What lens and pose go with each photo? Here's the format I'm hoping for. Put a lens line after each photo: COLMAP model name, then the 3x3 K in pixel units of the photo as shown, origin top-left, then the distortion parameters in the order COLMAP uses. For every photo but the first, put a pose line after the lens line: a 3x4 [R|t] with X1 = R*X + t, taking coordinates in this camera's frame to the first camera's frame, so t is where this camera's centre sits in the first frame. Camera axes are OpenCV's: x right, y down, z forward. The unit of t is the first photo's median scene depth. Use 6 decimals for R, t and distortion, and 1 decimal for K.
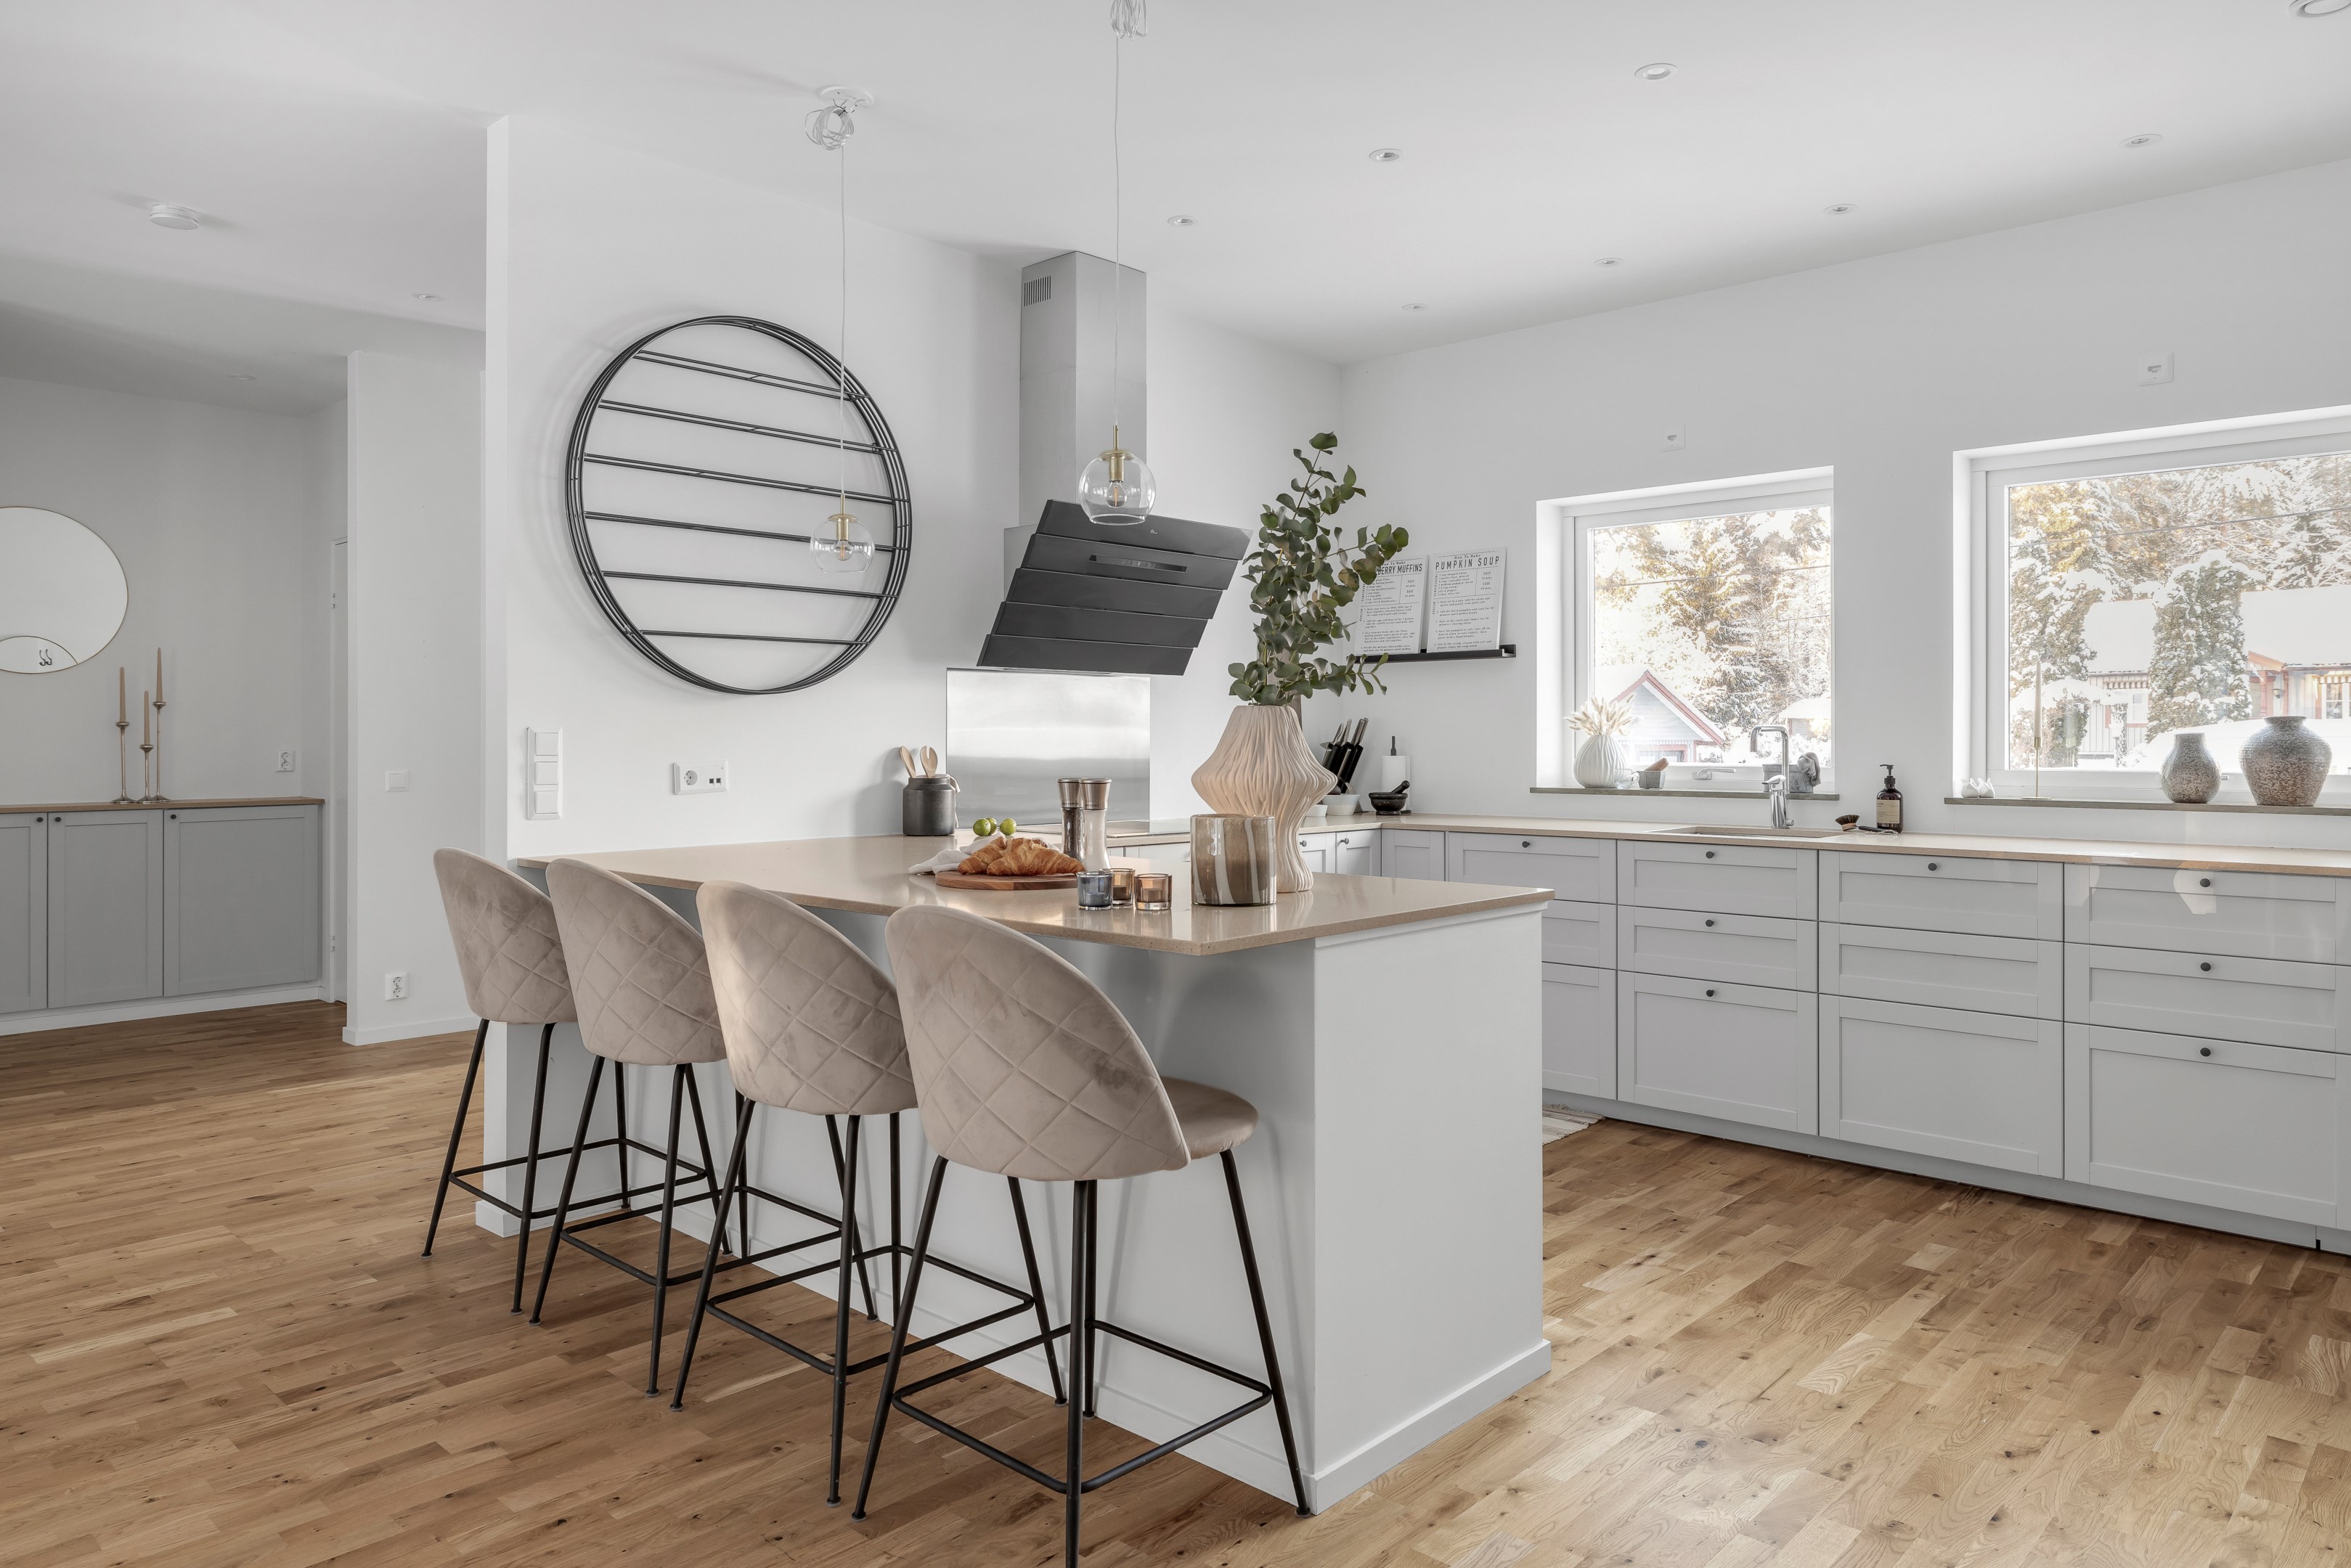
lens RADIAL K [[1492.0, 0, 1180.1], [0, 1492.0, 740.6], [0, 0, 1]] dist [0.003428, 0.000579]
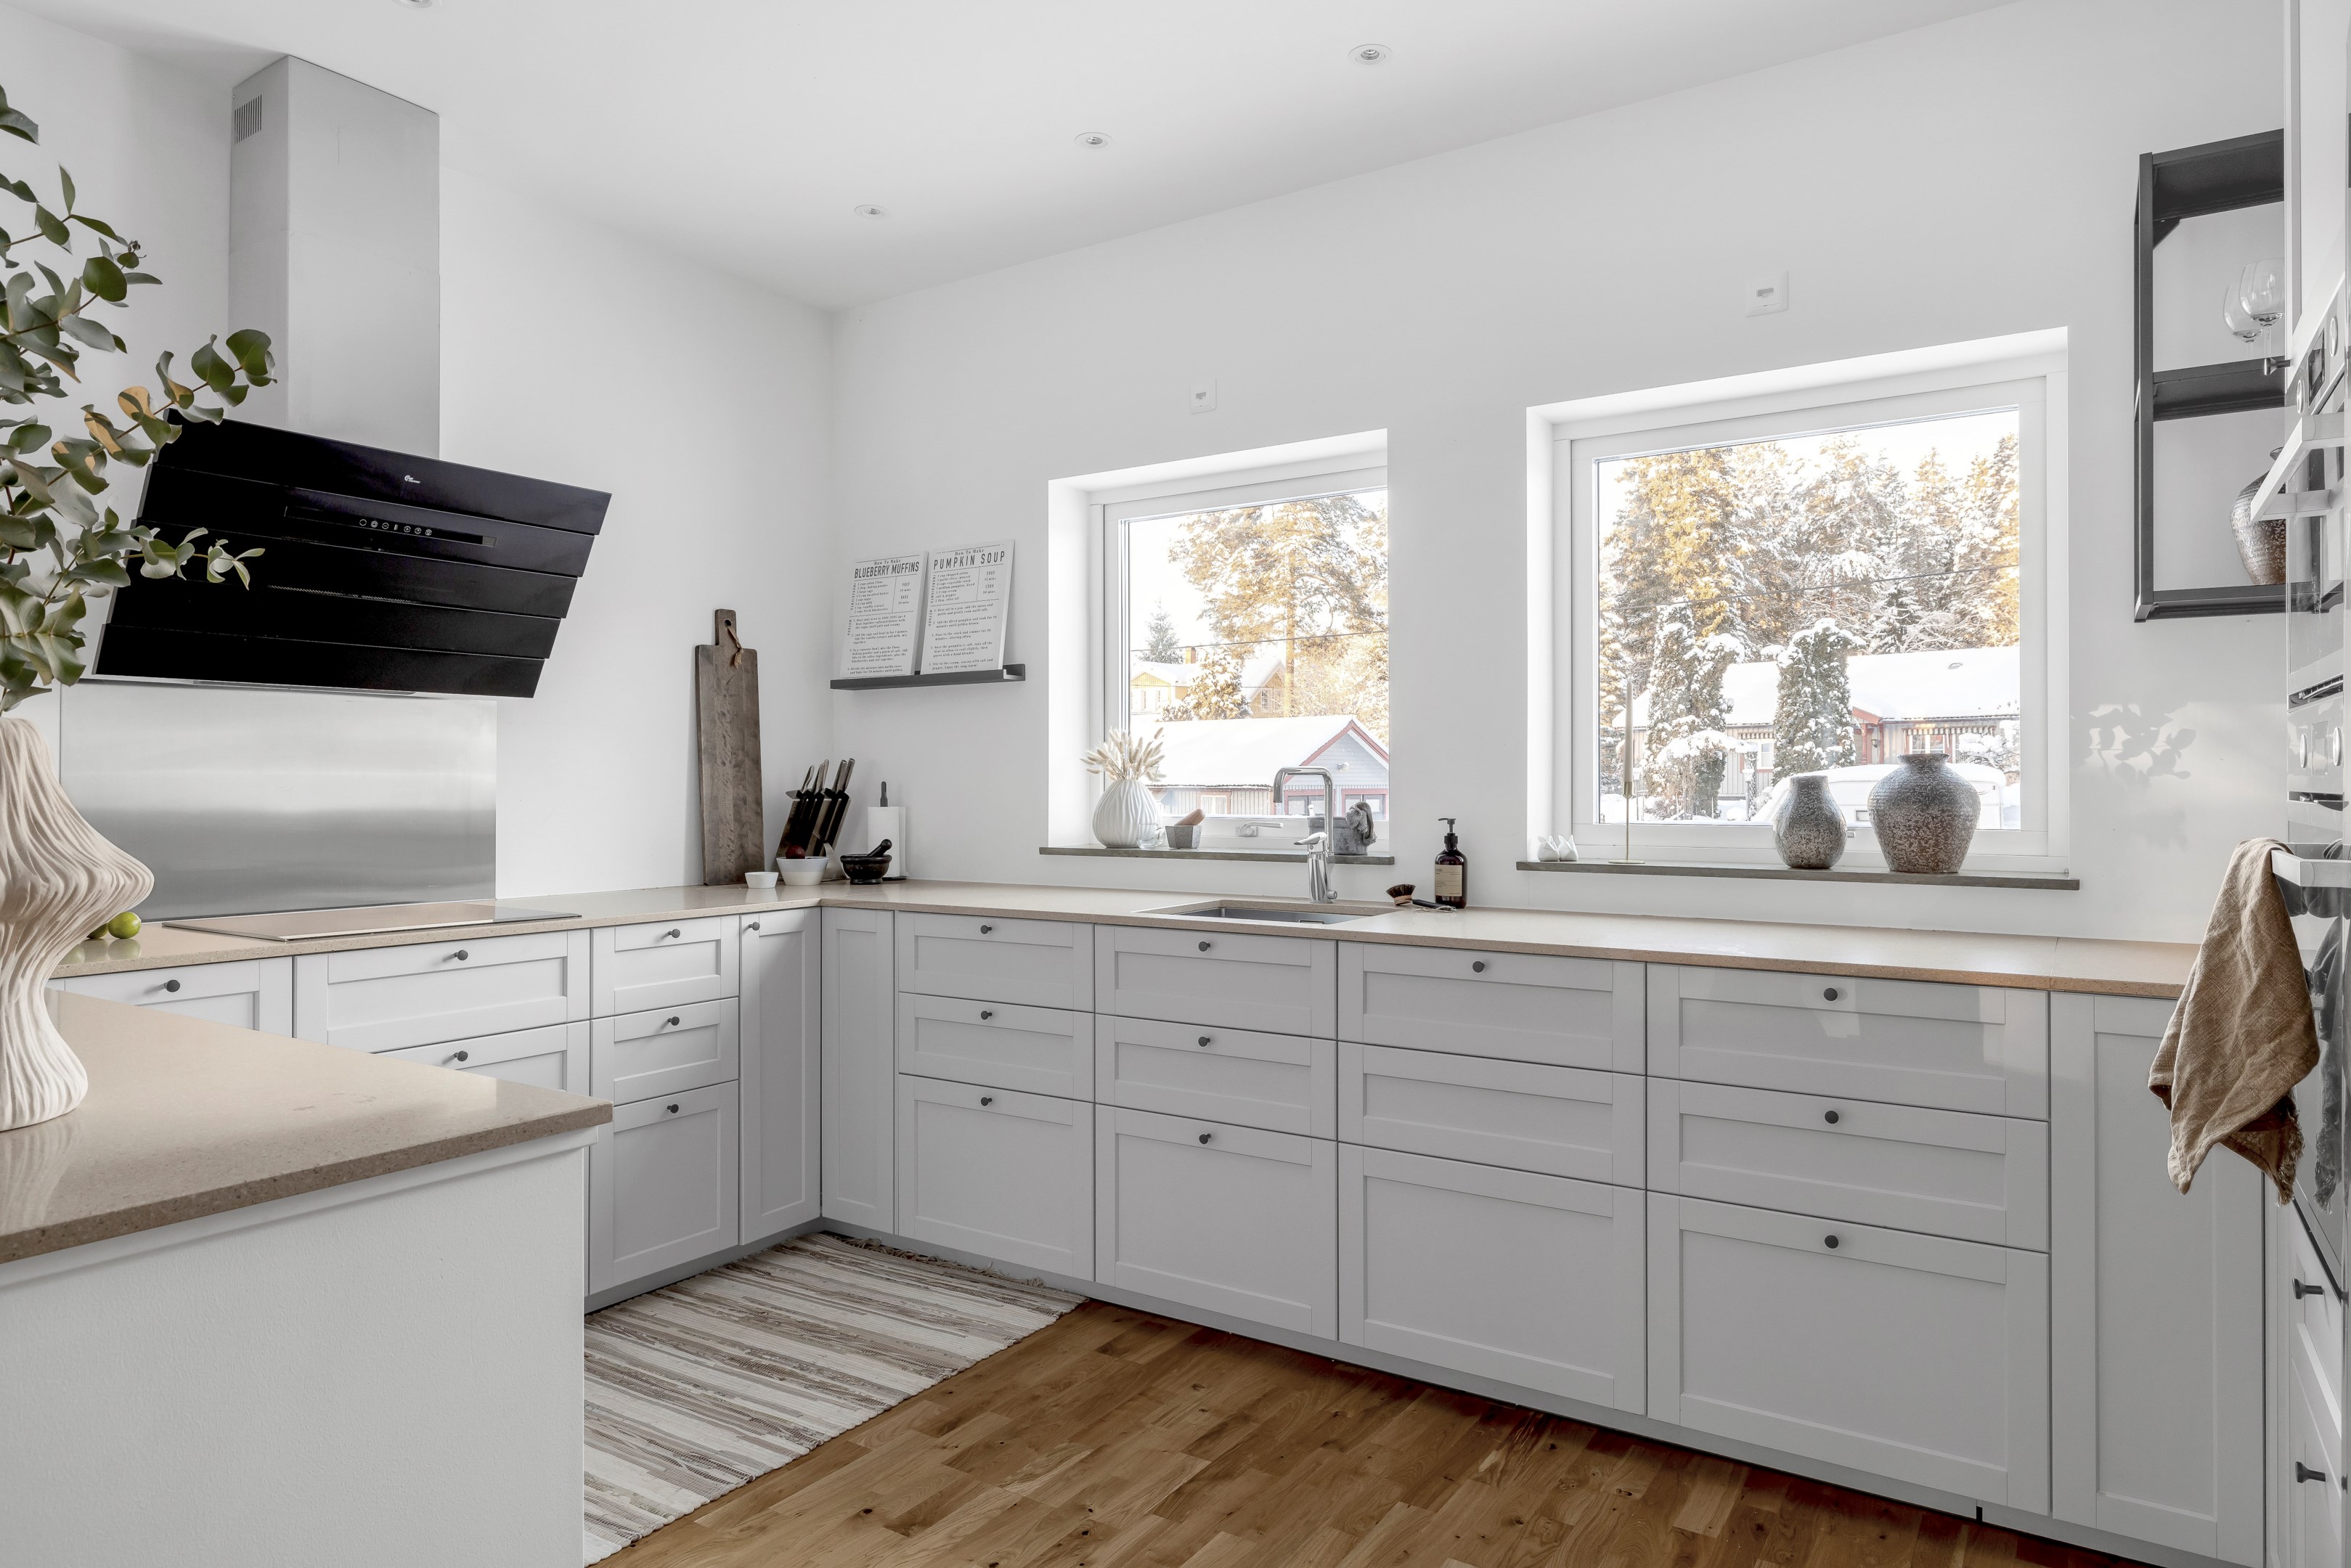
lens RADIAL K [[1388.9, 0, 1175.5], [0, 1388.9, 784.0], [0, 0, 1]] dist [-0.002250, 0.000713]
pose [[0.986017, -0.001853, 0.166633, 0.180903], [0.002025, 0.999998, -0.000865, -0.000878], [-0.166631, 0.001191, 0.986019, 0.269398]]
